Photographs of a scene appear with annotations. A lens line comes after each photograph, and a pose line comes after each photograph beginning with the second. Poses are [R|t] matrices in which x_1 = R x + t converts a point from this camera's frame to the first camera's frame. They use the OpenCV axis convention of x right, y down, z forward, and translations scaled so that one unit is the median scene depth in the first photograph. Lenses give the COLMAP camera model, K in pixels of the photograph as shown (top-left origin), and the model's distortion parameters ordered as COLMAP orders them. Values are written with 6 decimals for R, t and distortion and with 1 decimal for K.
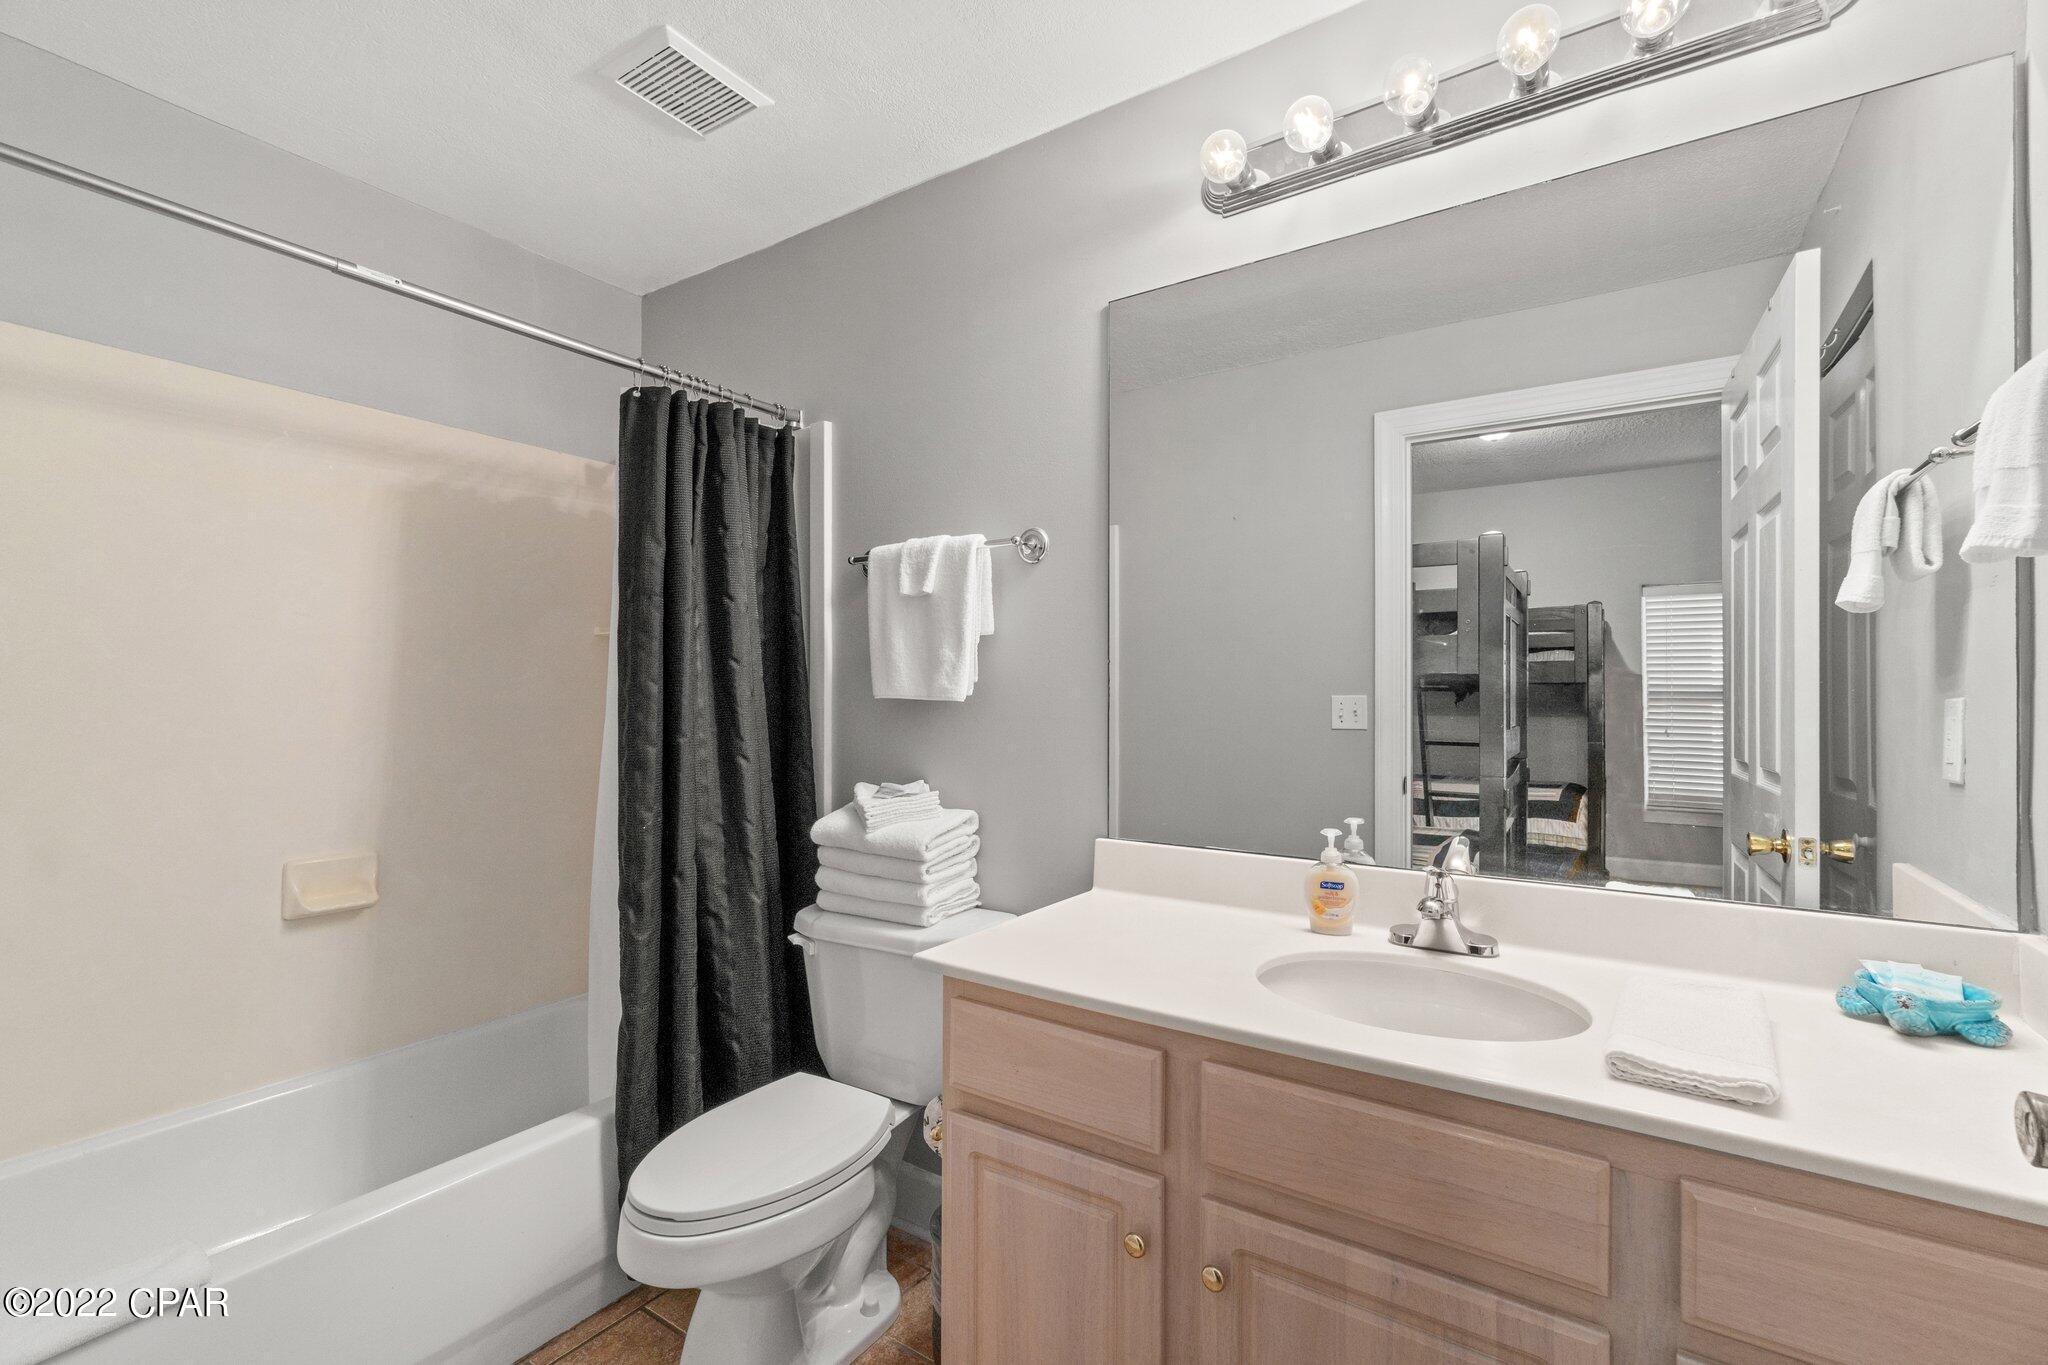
lens RADIAL K [[883.9, 0, 1027.8], [0, 883.9, 690.3], [0, 0, 1]] dist [-0.005644, -0.000431]
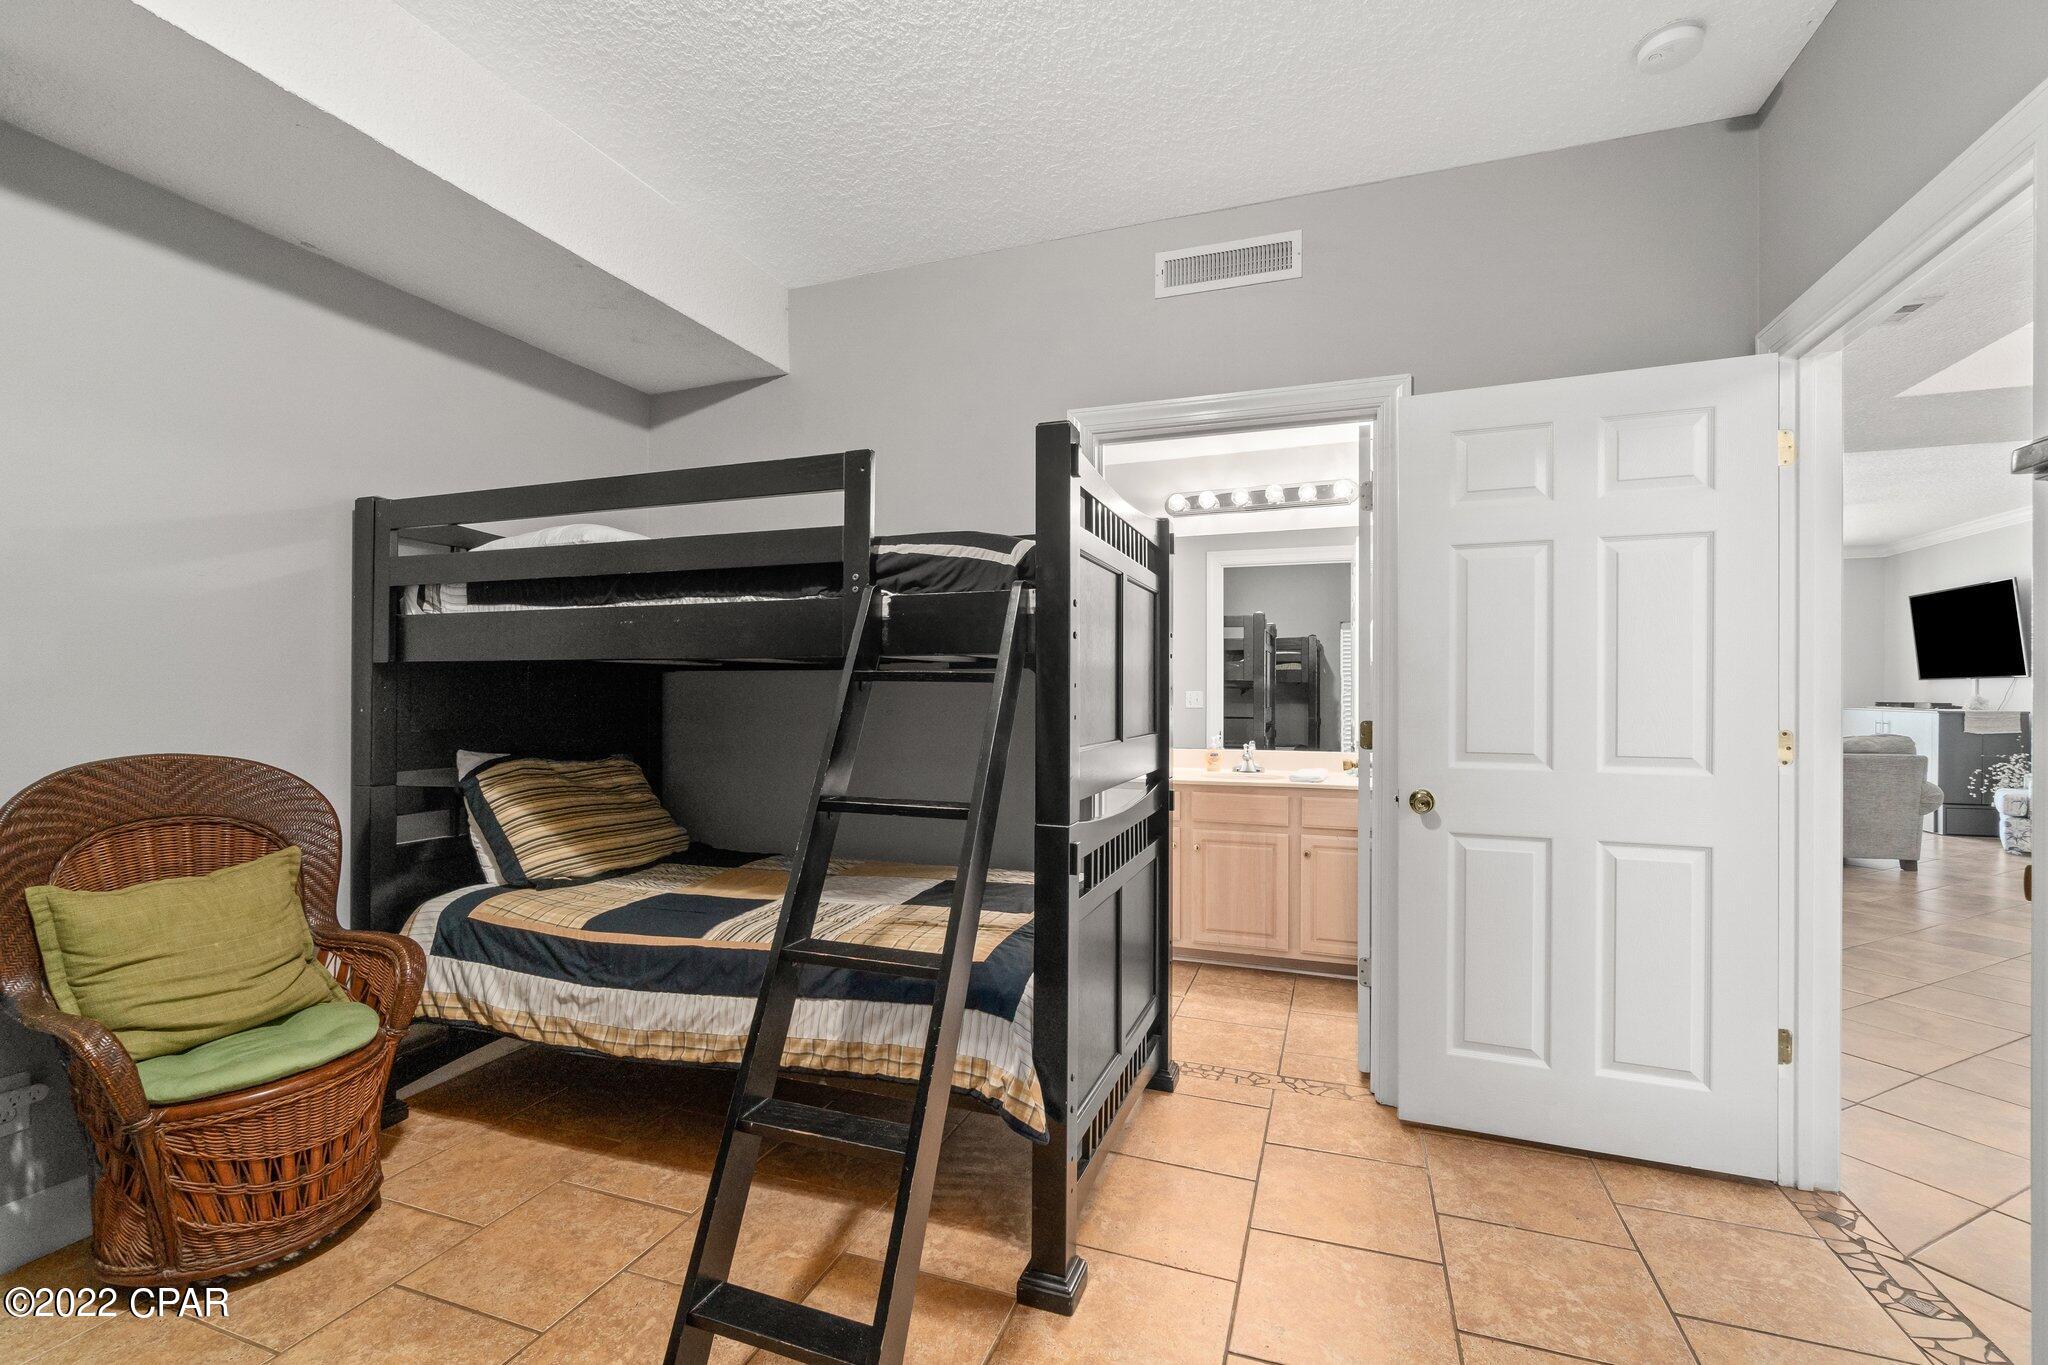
lens RADIAL K [[883.9, 0, 1027.8], [0, 883.9, 690.3], [0, 0, 1]] dist [-0.005644, -0.000431]
pose [[0.971338, 0.005695, 0.237633, -0.481013], [-0.007639, 0.999944, 0.007259, -0.006952], [-0.237578, -0.008866, 0.971328, -0.860588]]
